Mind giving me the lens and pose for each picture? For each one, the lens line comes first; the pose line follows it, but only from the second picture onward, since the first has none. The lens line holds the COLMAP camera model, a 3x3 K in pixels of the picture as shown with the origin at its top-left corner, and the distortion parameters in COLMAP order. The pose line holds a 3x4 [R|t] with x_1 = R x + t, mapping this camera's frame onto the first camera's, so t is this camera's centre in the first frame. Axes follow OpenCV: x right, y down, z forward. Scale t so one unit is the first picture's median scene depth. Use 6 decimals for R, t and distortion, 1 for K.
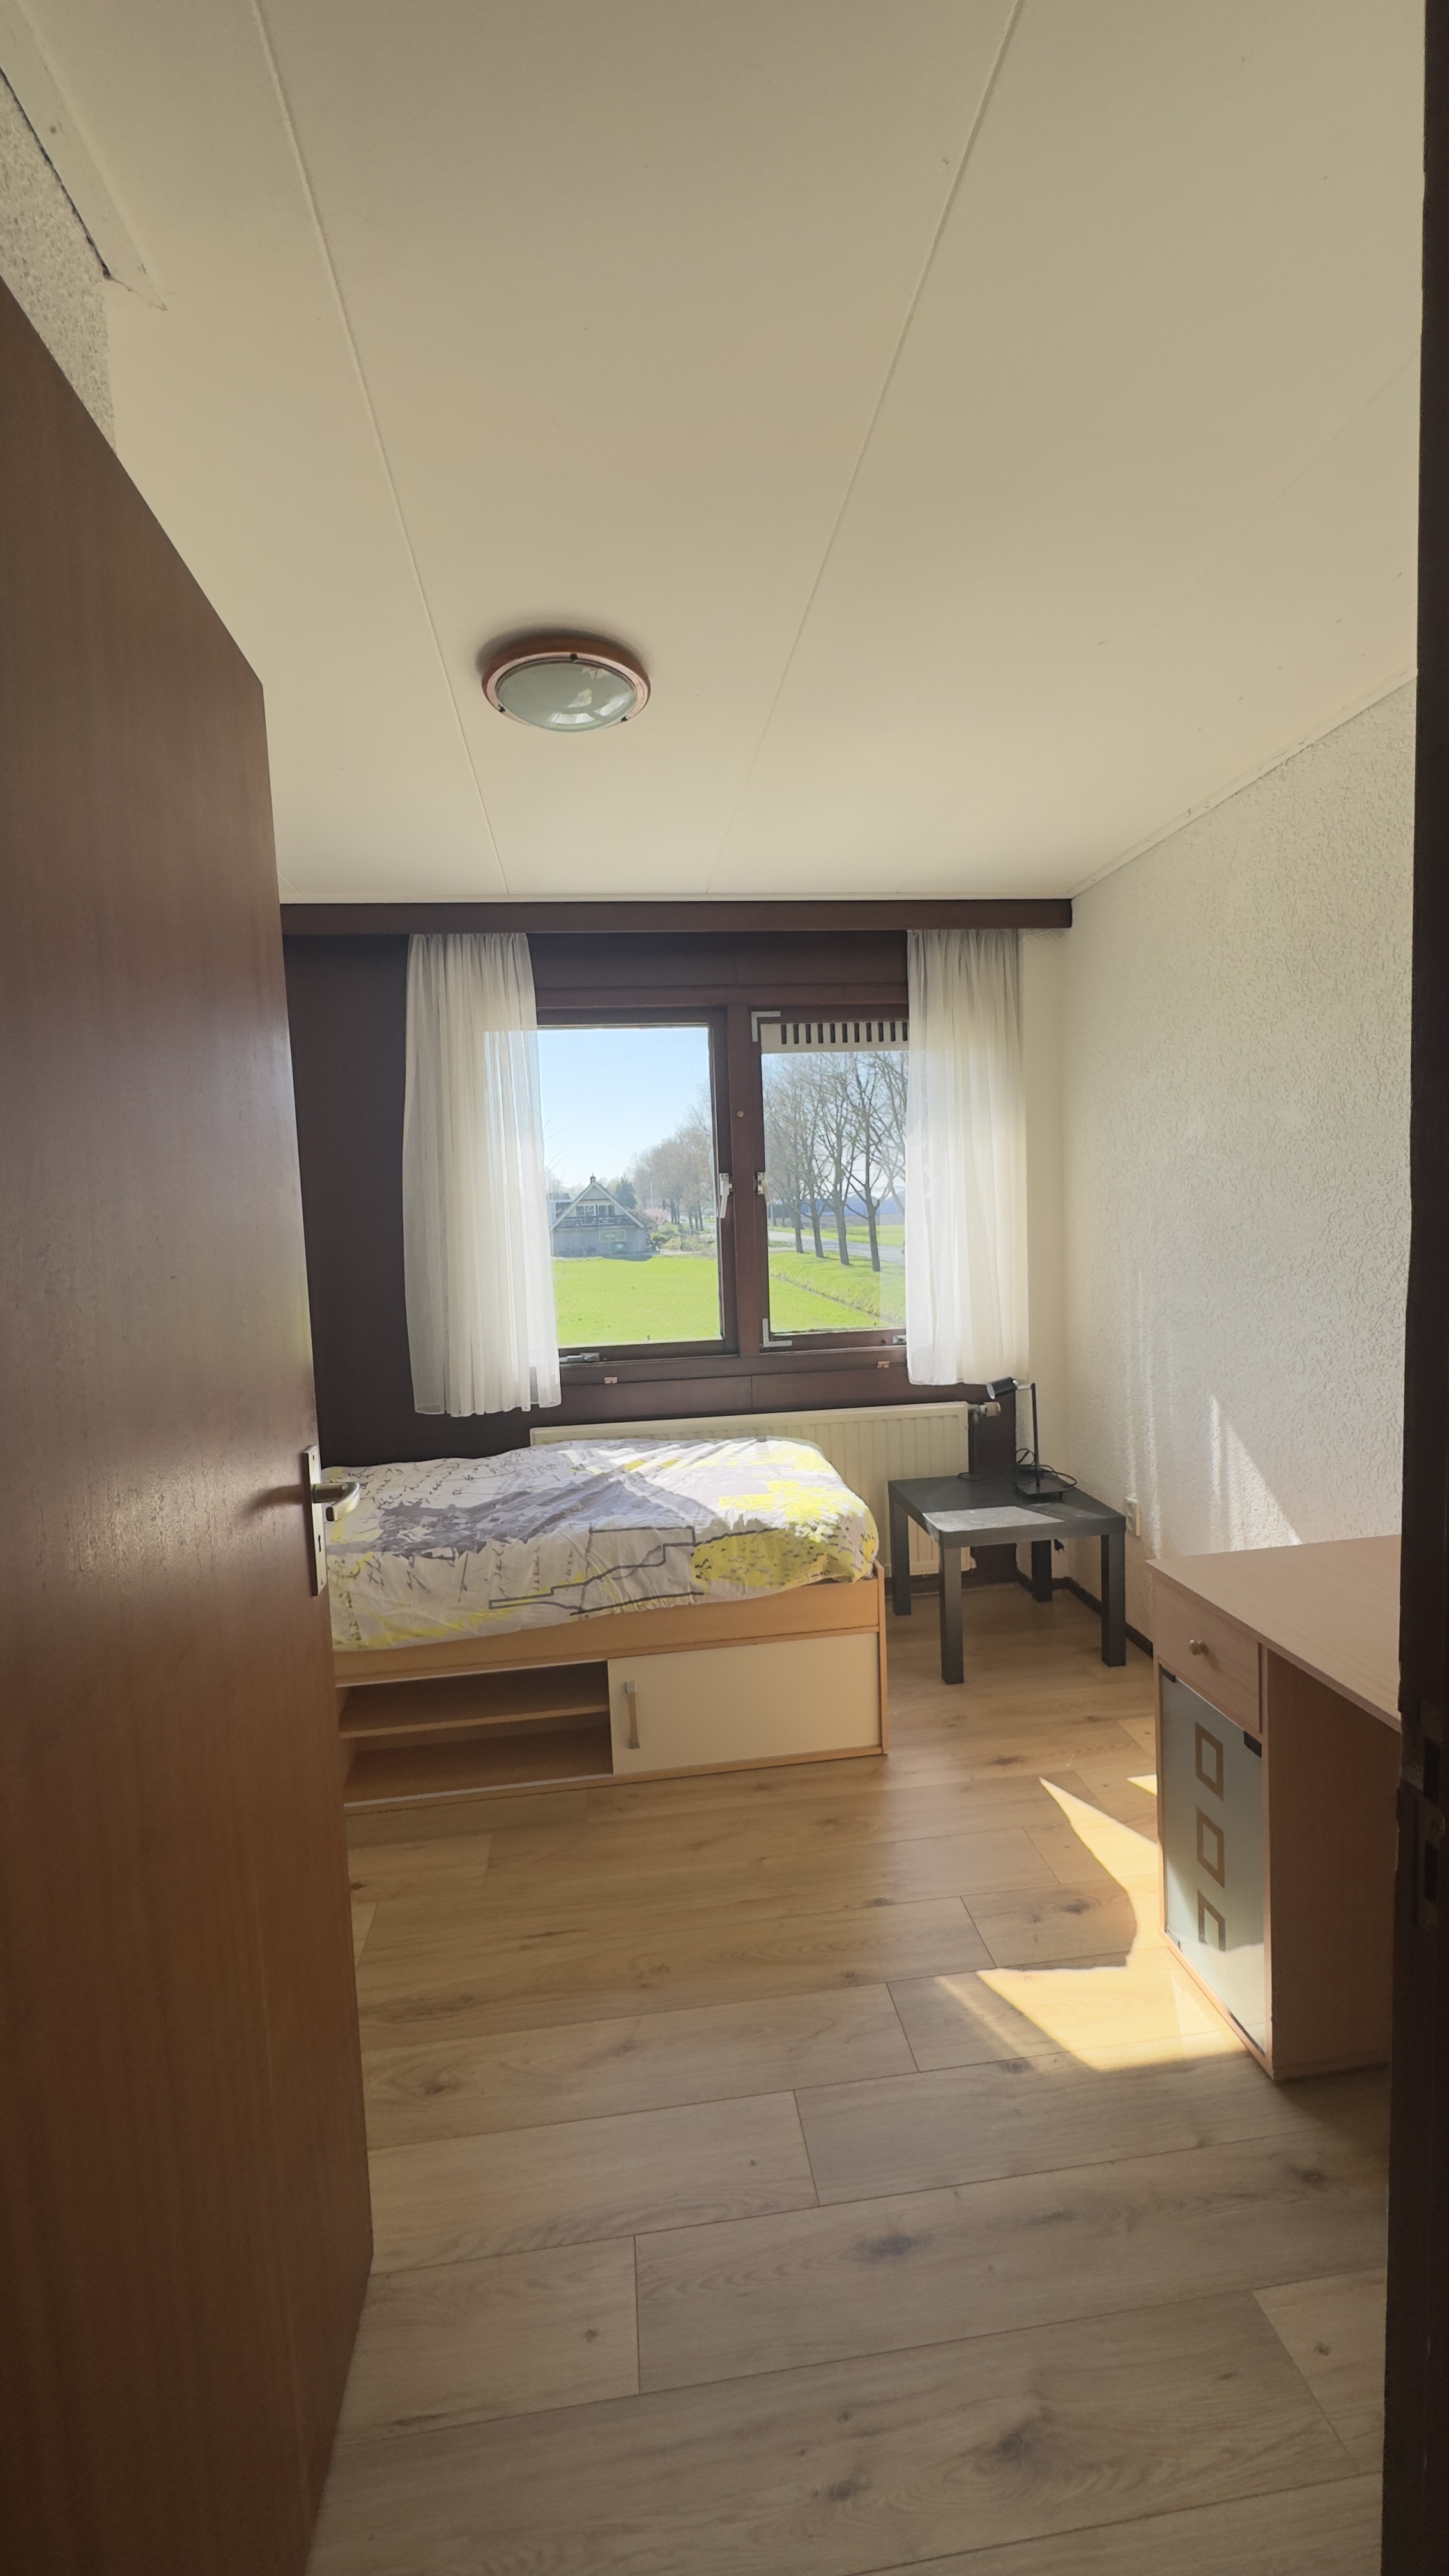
lens RADIAL K [[1036.4, 0, 723.7], [0, 1036.4, 1297.8], [0, 0, 1]] dist [0.000750, 0.000614]
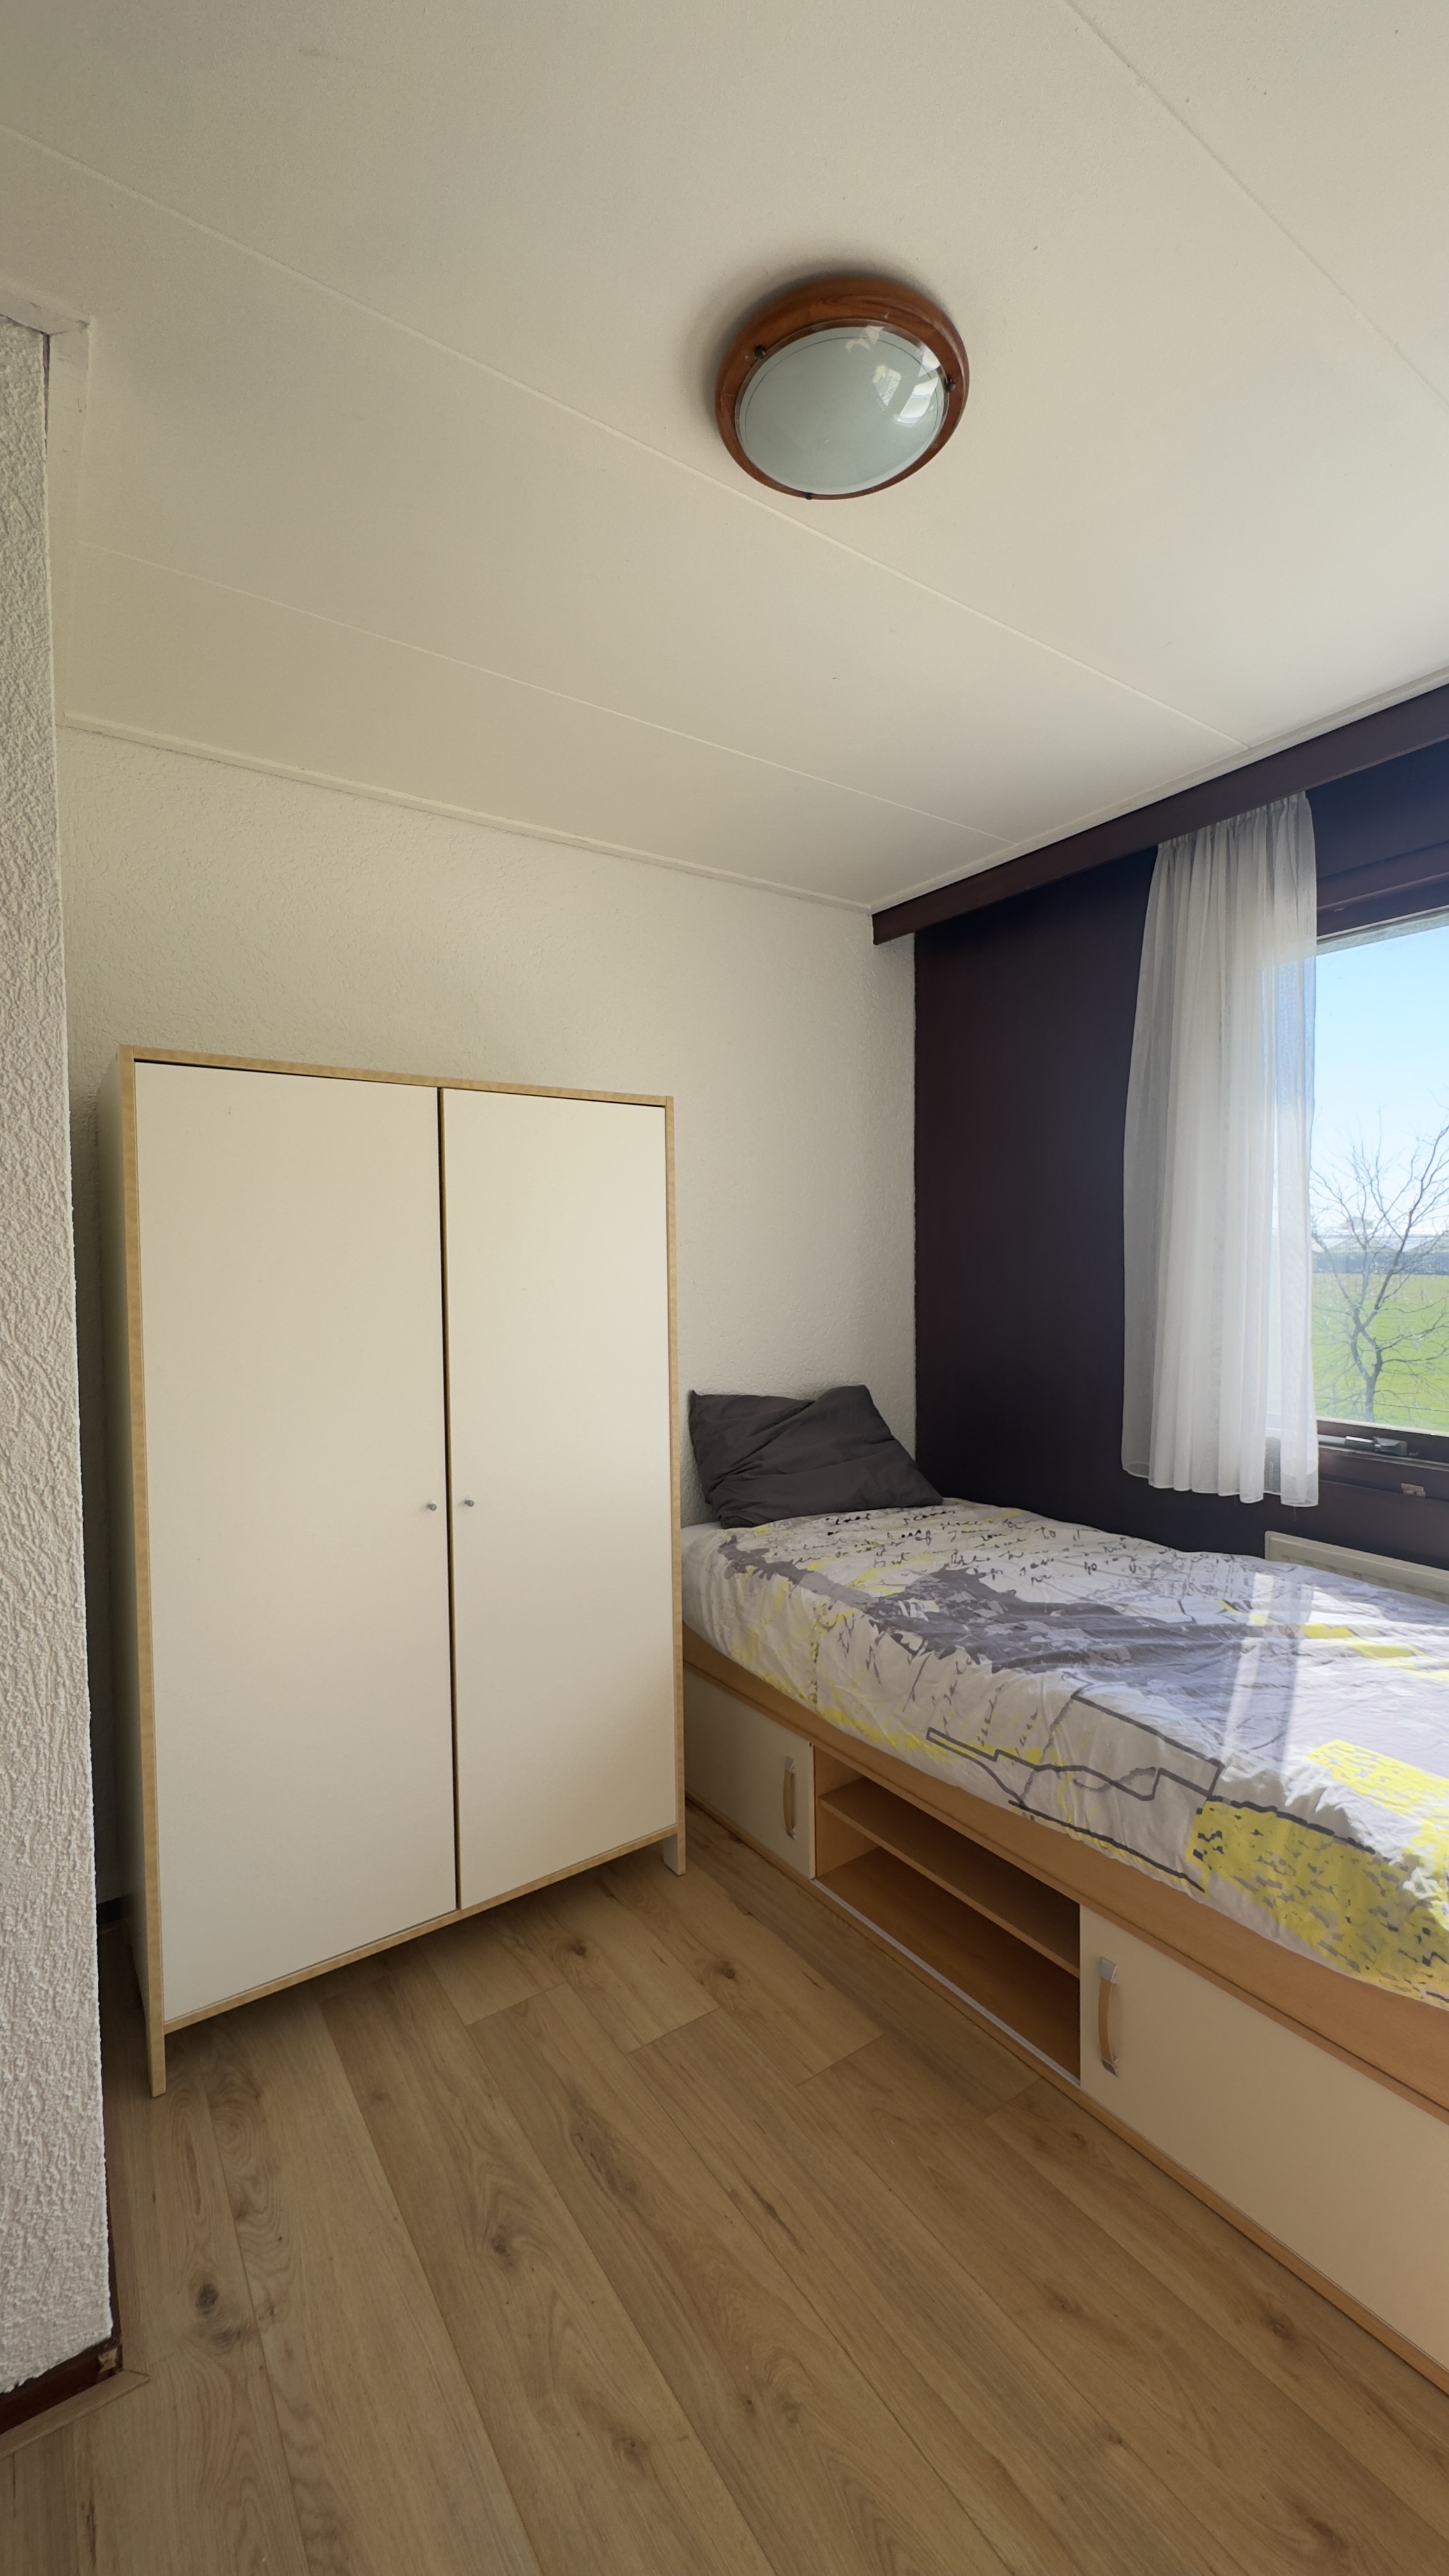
lens RADIAL K [[1036.4, 0, 723.7], [0, 1036.4, 1297.8], [0, 0, 1]] dist [0.000750, 0.000614]
pose [[0.459142, 0.079038, -0.884840, 0.326901], [-0.091214, 0.994964, 0.041543, -0.028726], [0.883668, 0.061636, 0.464040, 0.495750]]
